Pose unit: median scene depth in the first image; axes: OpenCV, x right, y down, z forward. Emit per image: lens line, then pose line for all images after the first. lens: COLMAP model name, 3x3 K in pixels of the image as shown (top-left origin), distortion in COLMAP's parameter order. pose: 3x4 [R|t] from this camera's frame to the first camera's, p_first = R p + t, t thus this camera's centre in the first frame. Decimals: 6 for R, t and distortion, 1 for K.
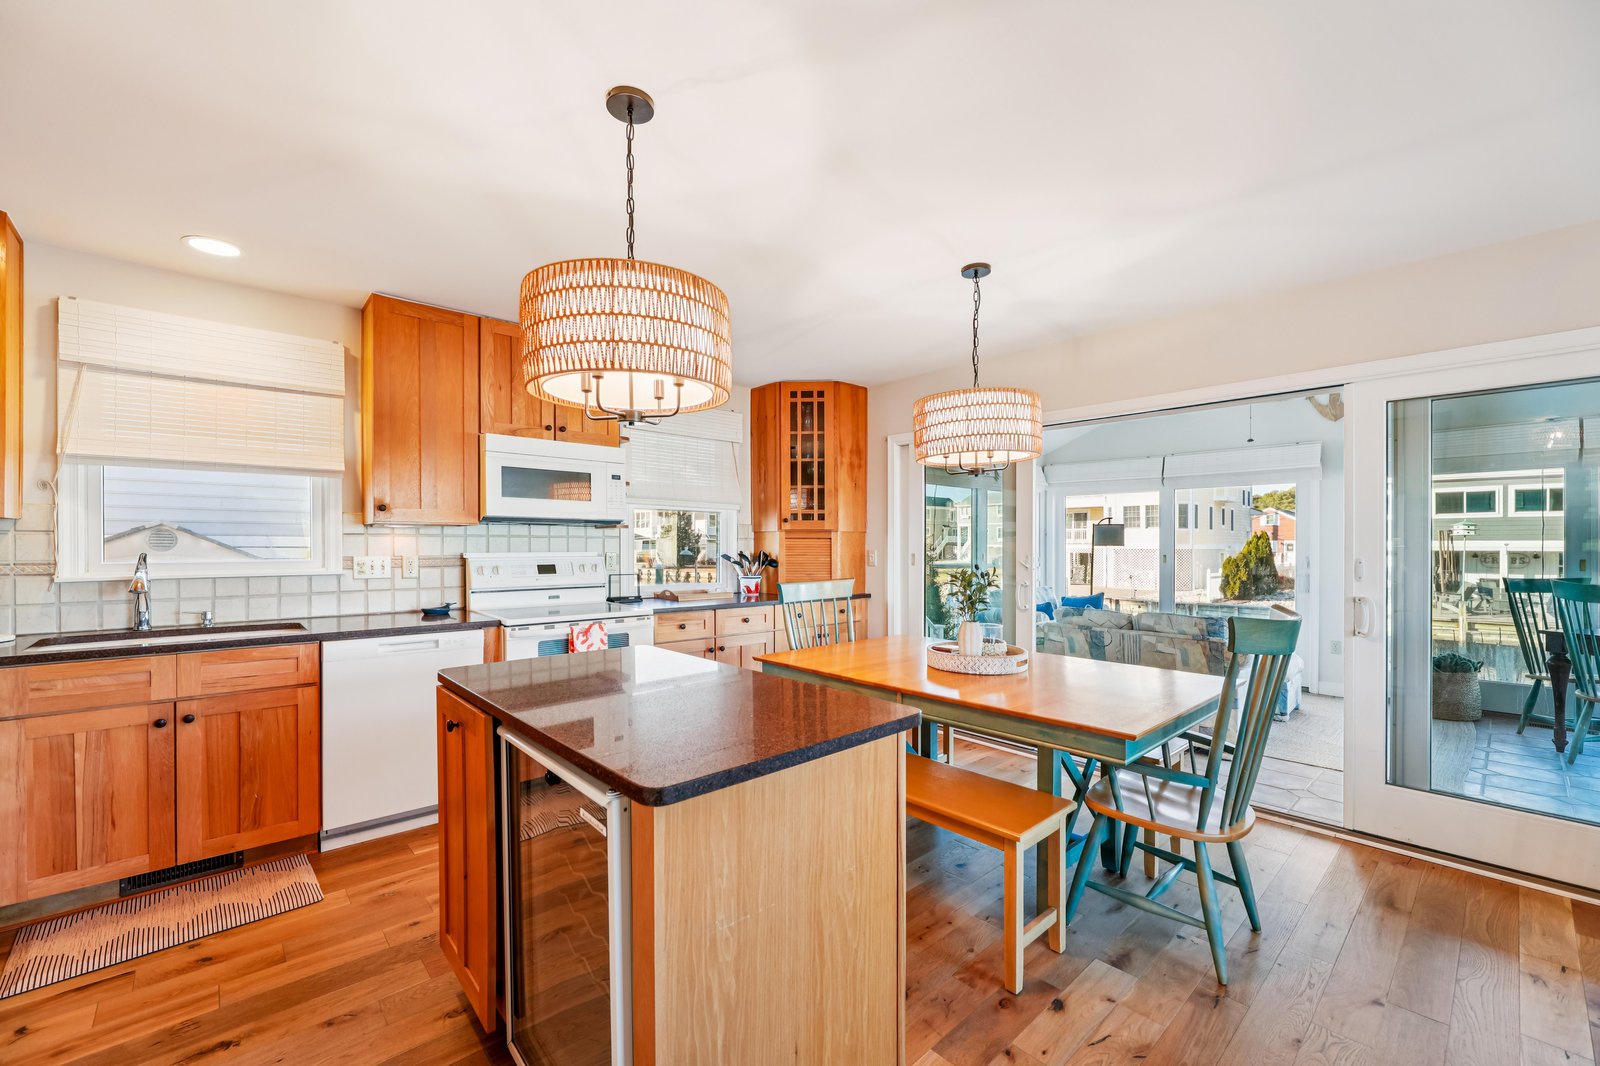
lens RADIAL K [[650.2, 0, 795.3], [0, 650.2, 547.6], [0, 0, 1]] dist [0.002012, -0.000648]
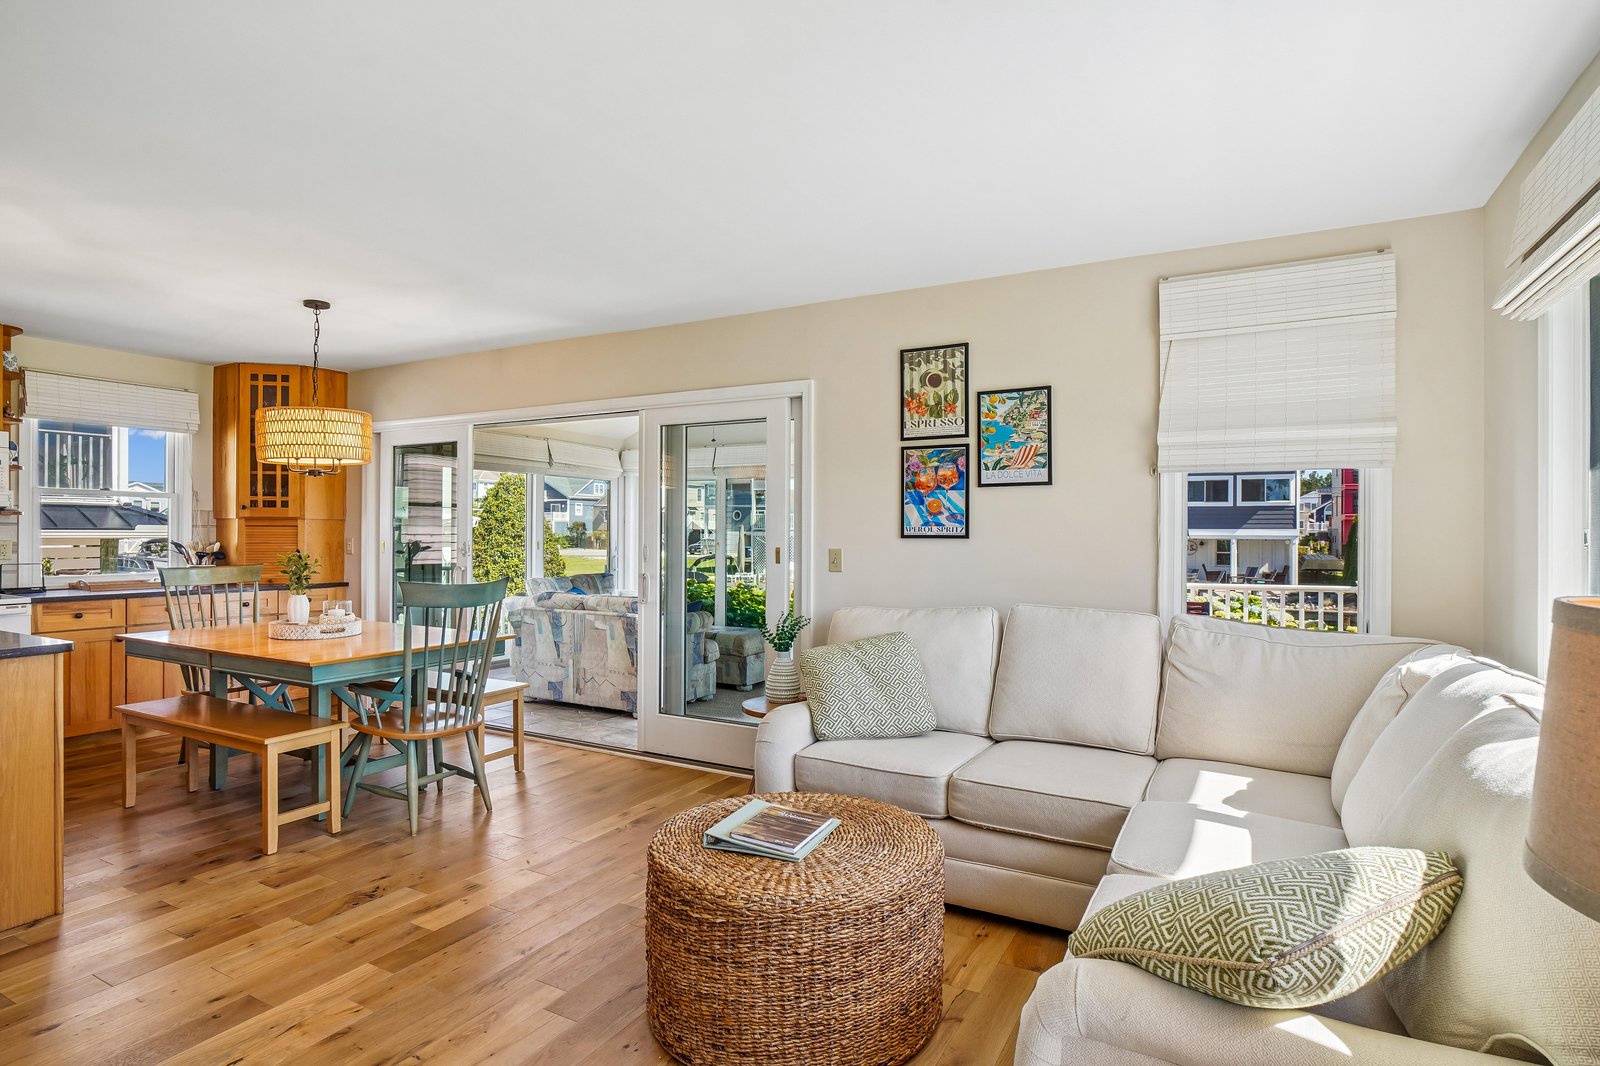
lens RADIAL K [[838.6, 0, 797.6], [0, 838.6, 530.9], [0, 0, 1]] dist [-0.033708, 0.009677]
pose [[0.947203, 0.003316, 0.320617, 0.493362], [-0.001682, 0.999984, -0.005375, -0.001593], [-0.320630, 0.004552, 0.947194, -0.566856]]
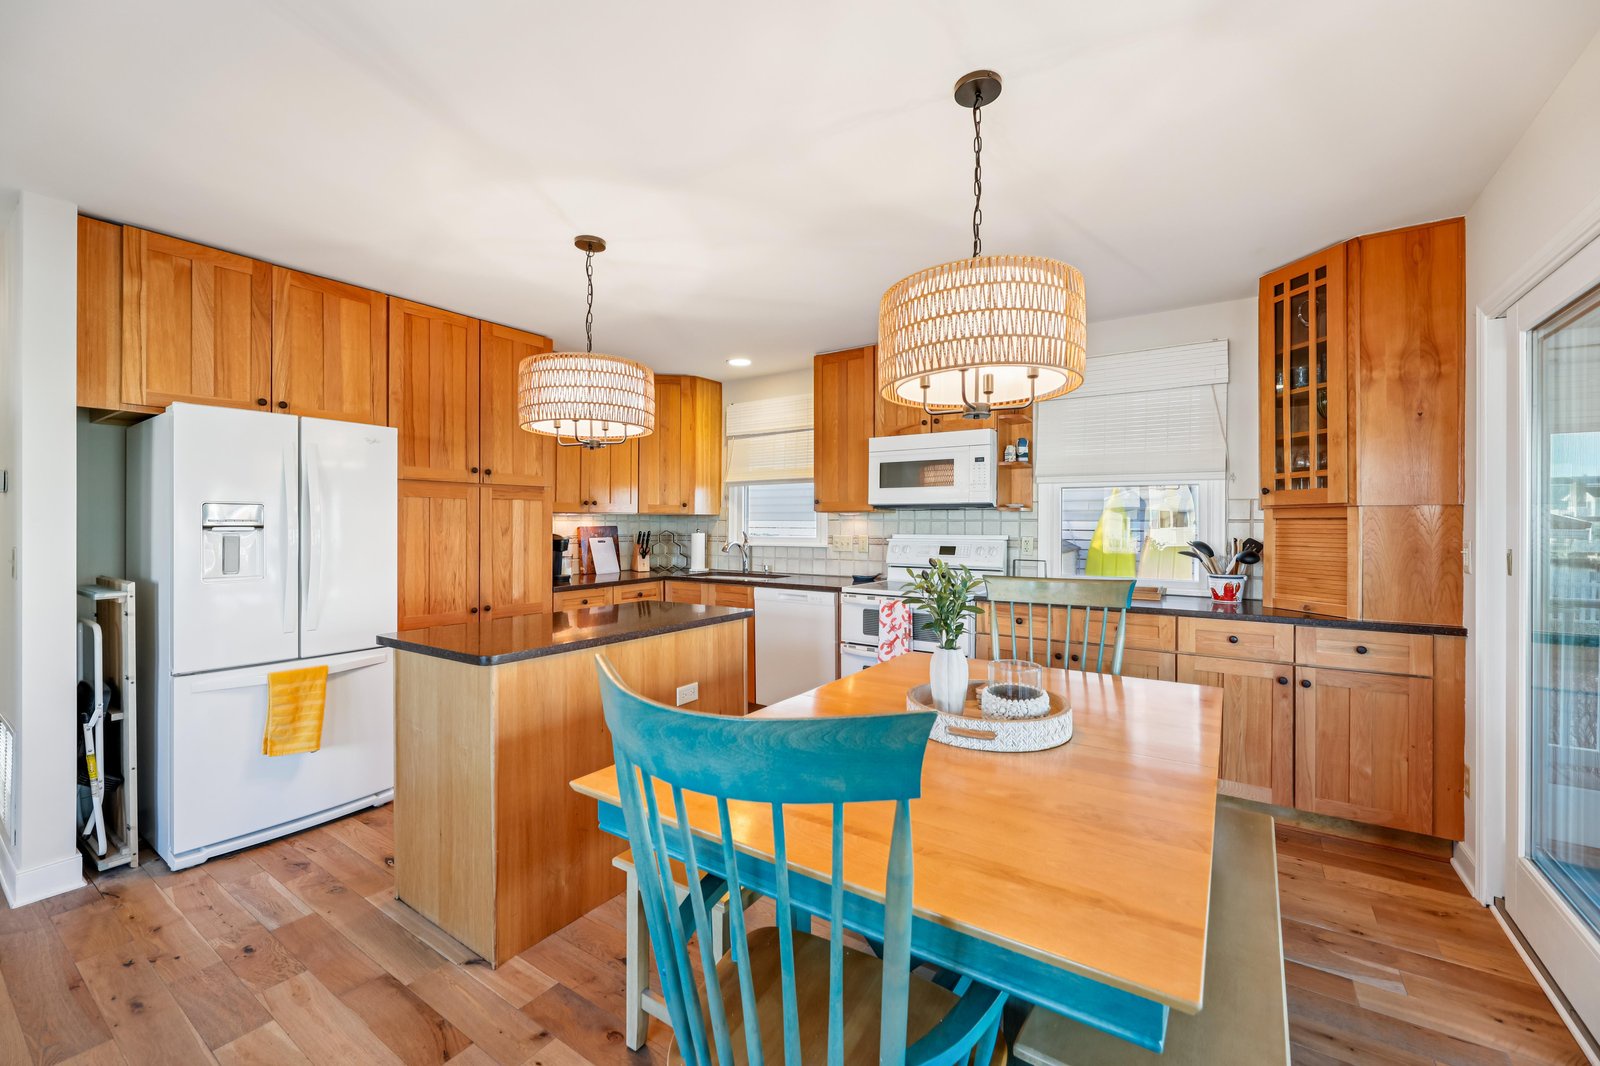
lens RADIAL K [[650.2, 0, 791.3], [0, 650.2, 520.0], [0, 0, 1]] dist [0.002012, -0.000648]
pose [[0.235182, -0.010092, -0.971899, 0.659877], [-0.008381, 0.999888, -0.012411, -0.002192], [0.971915, 0.011065, 0.235071, 0.532155]]
